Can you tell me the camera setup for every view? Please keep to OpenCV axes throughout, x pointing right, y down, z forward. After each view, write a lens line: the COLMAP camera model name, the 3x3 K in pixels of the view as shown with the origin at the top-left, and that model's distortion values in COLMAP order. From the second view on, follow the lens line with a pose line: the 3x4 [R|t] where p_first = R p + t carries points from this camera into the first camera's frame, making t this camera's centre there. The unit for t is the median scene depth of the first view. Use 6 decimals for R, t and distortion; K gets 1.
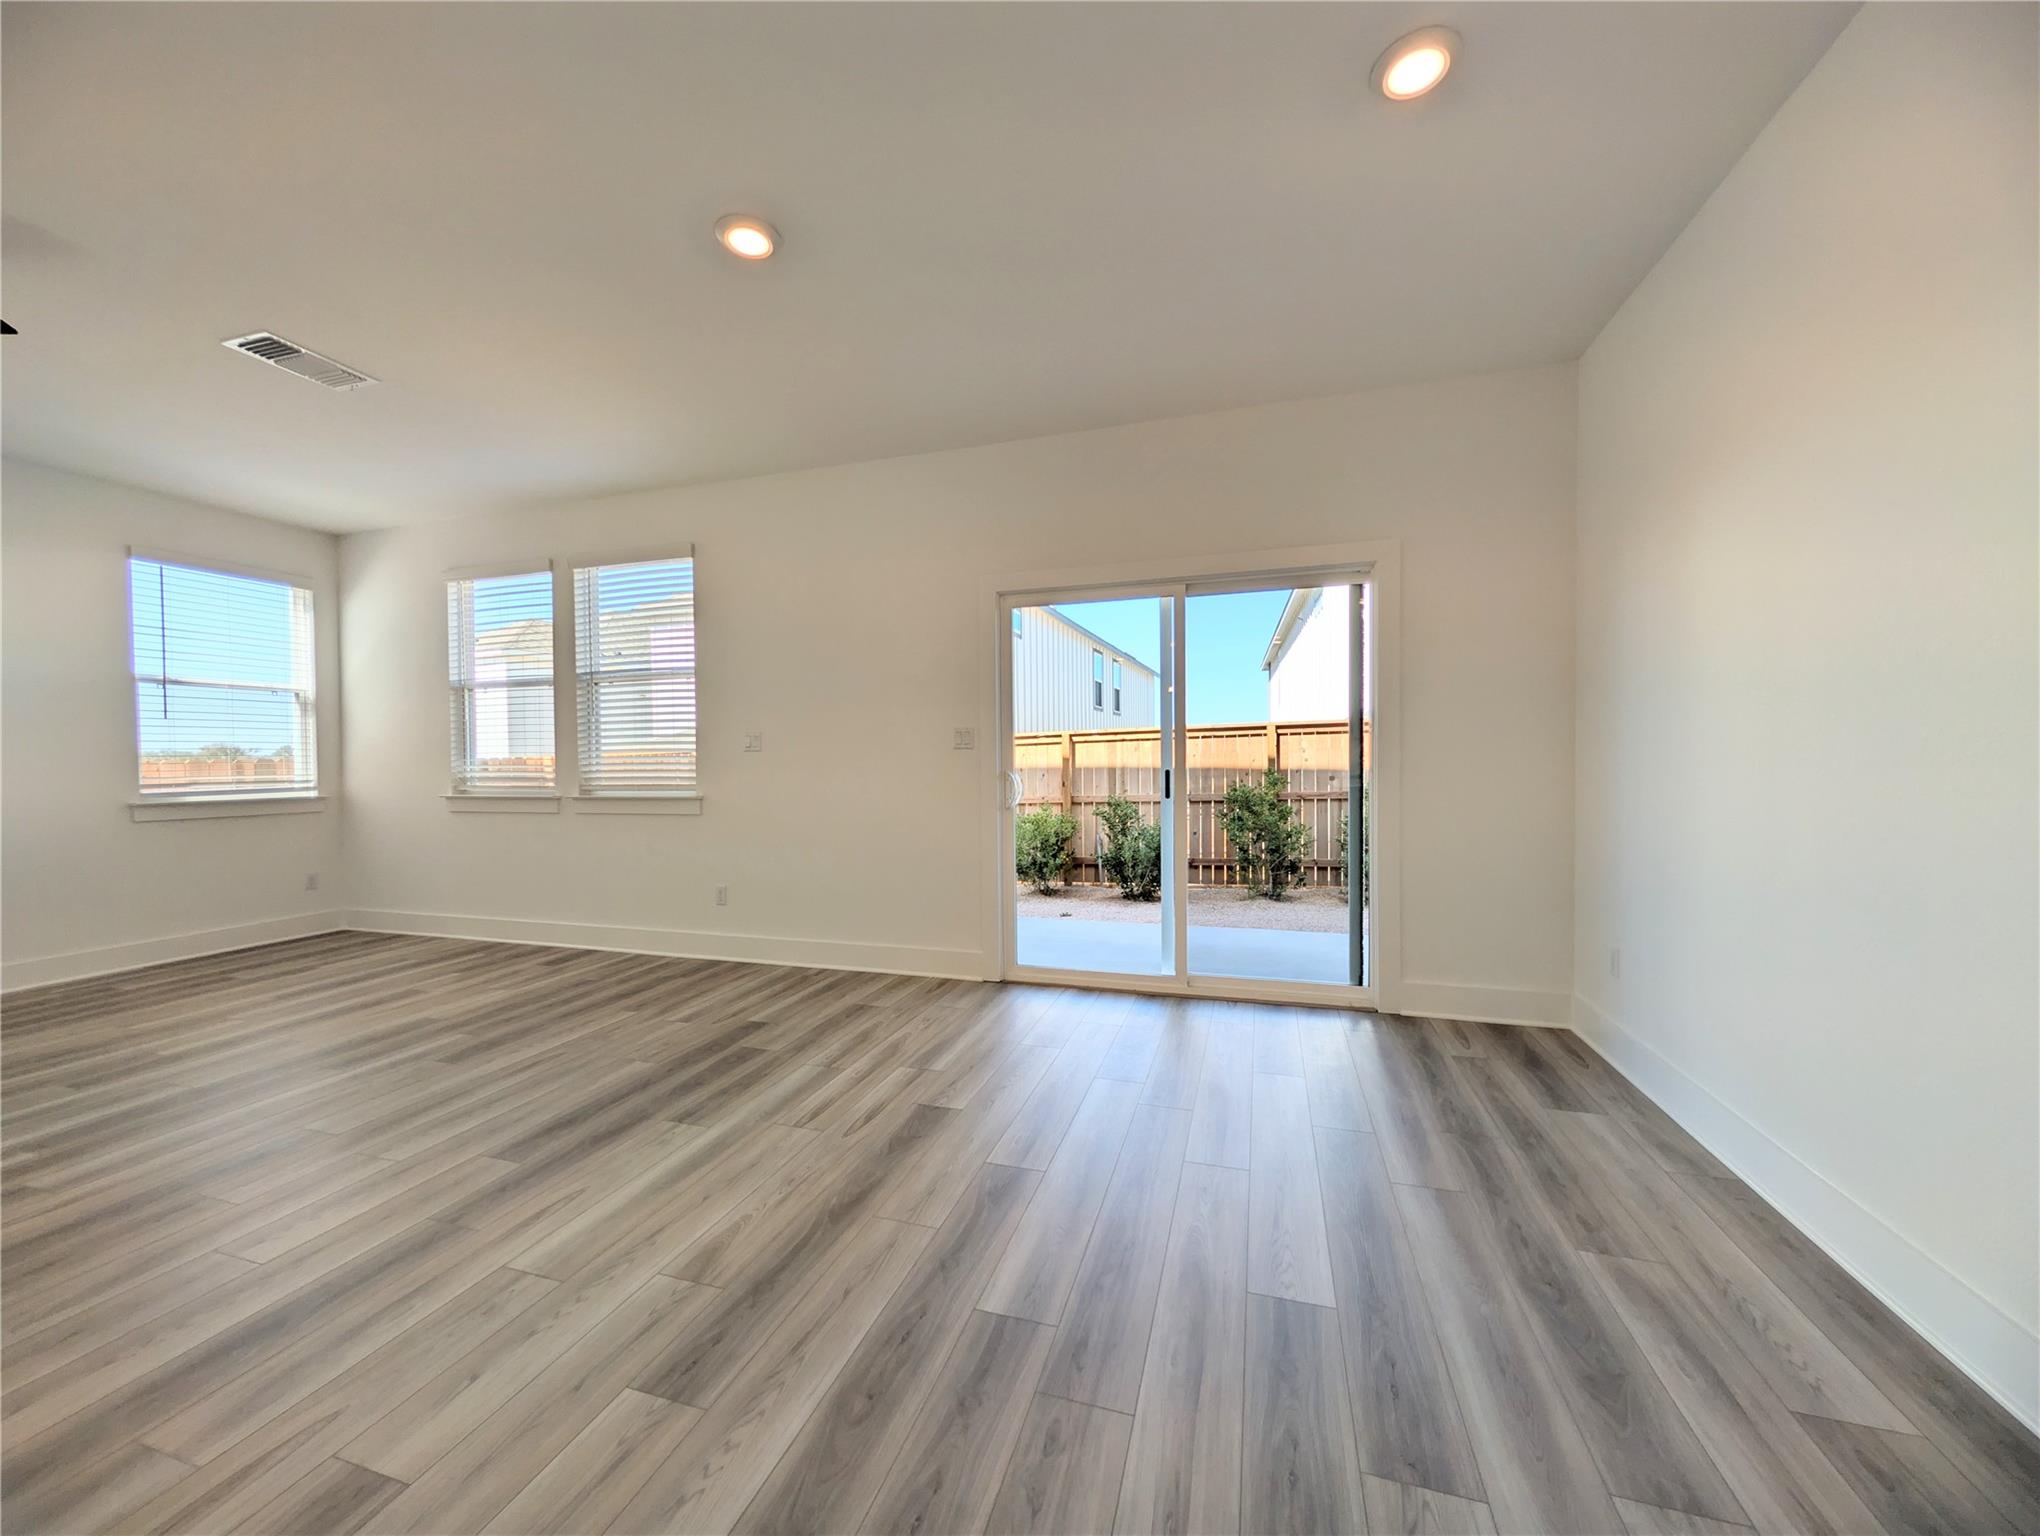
lens RADIAL K [[780.5, 0, 1019.4], [0, 780.5, 775.6], [0, 0, 1]] dist [0.002457, 0.000005]
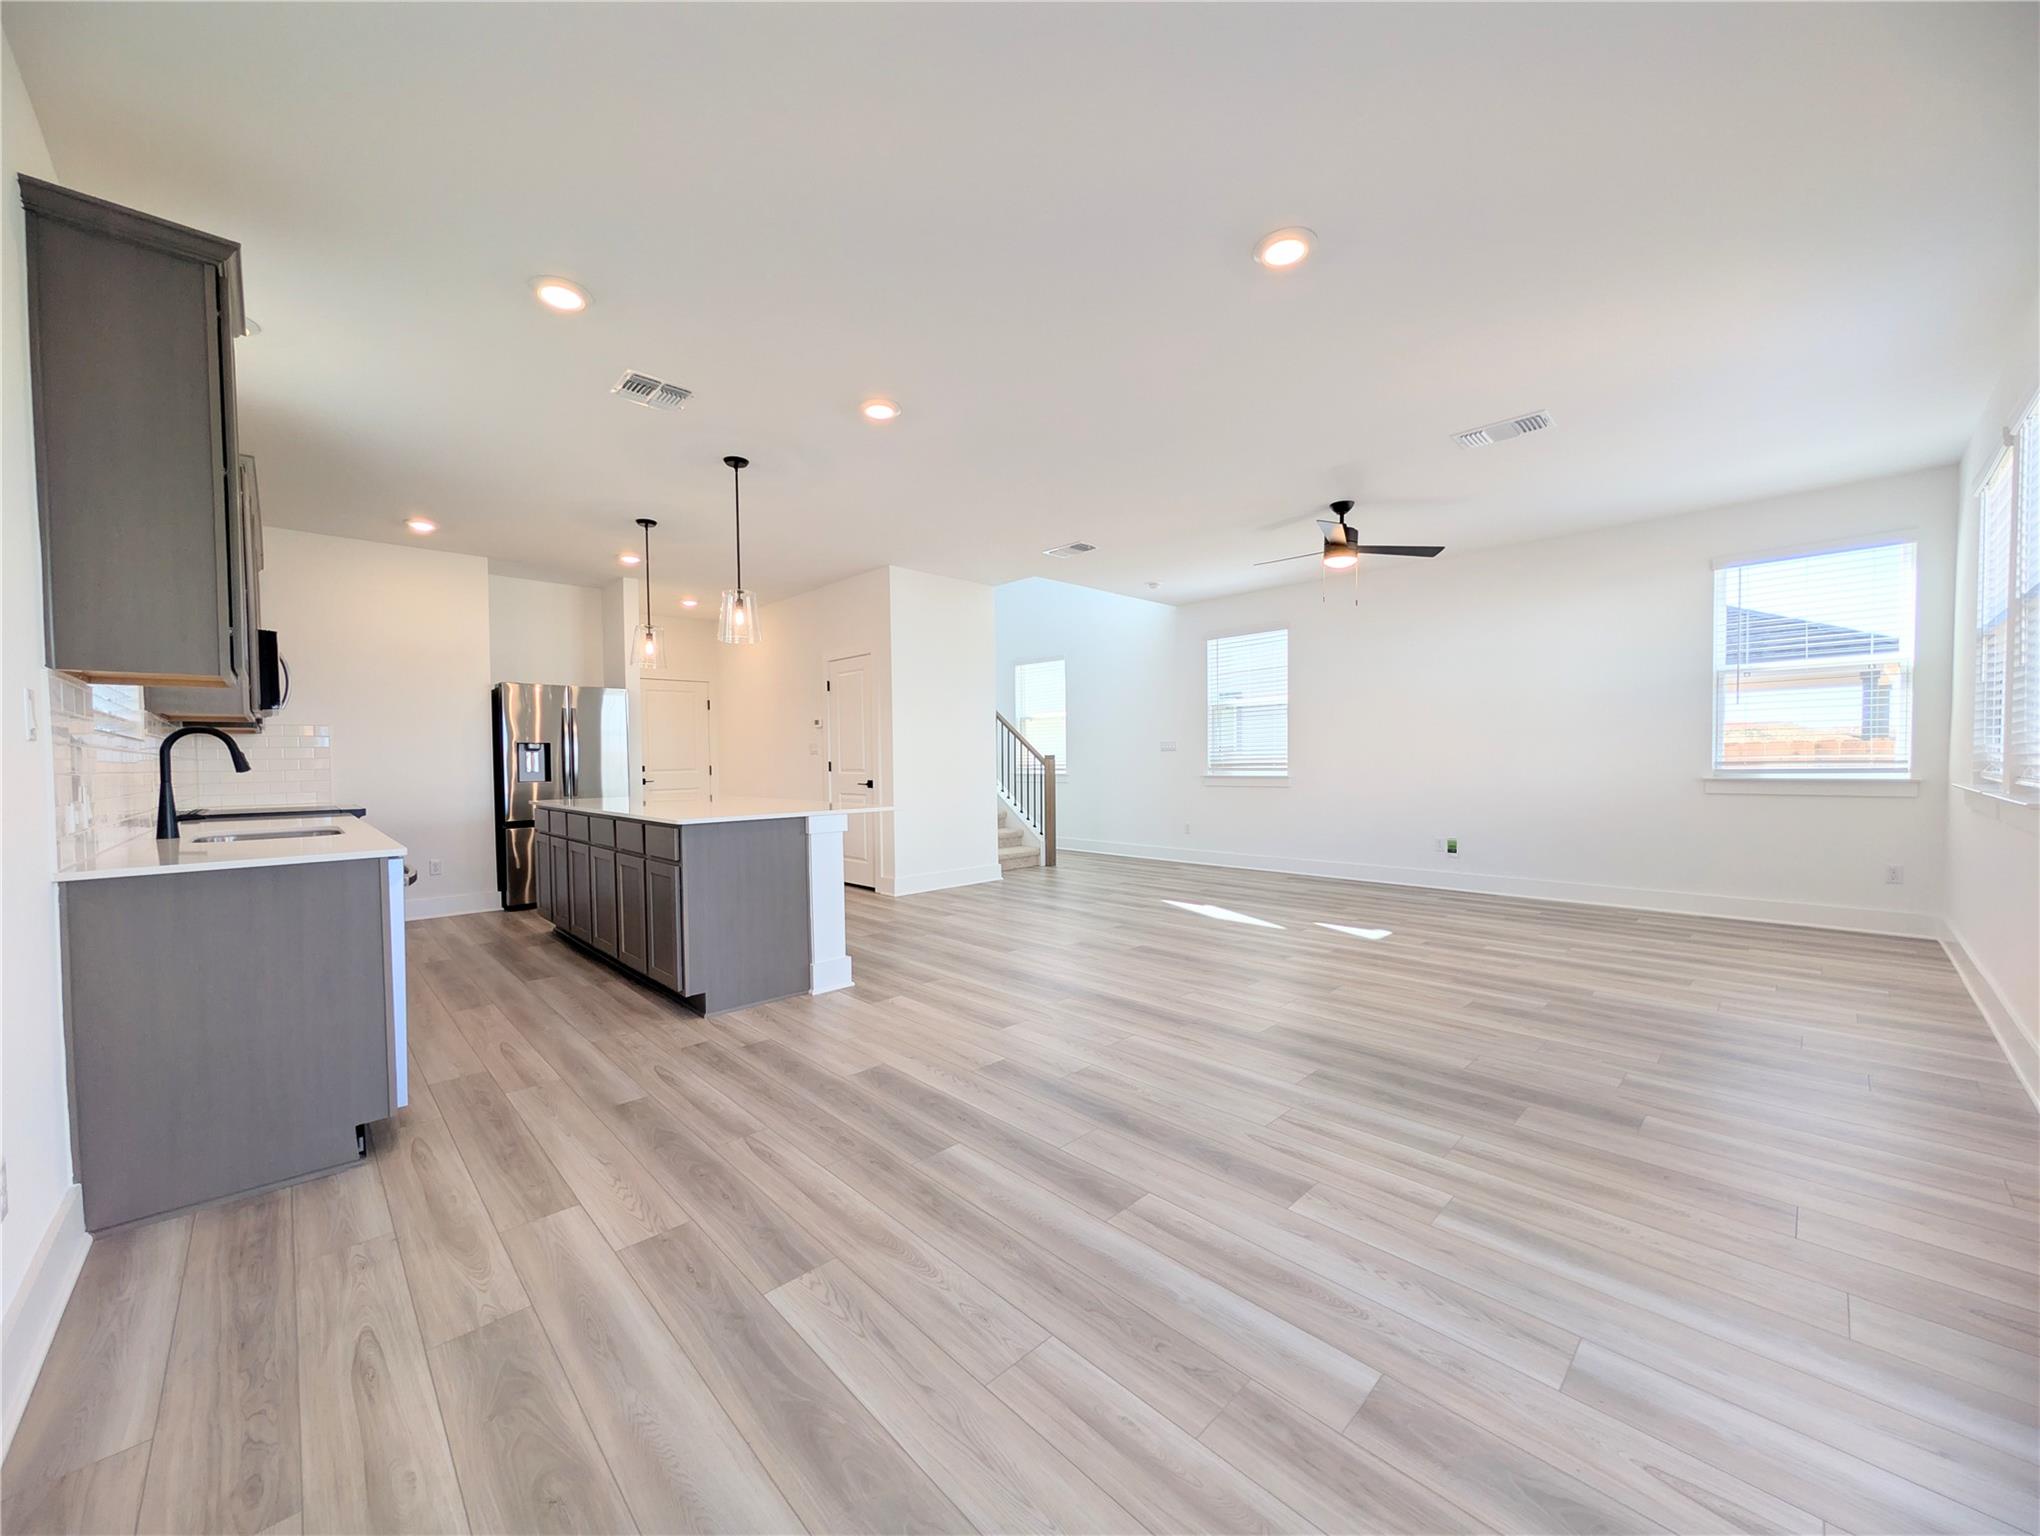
lens RADIAL K [[786.5, 0, 1015.9], [0, 786.5, 779.5], [0, 0, 1]] dist [-0.001485, 0.000461]
pose [[-0.492073, 0.039523, -0.869656, 0.617450], [0.001711, 0.999011, 0.044434, -0.024489], [0.870552, 0.020376, -0.491654, 0.987026]]
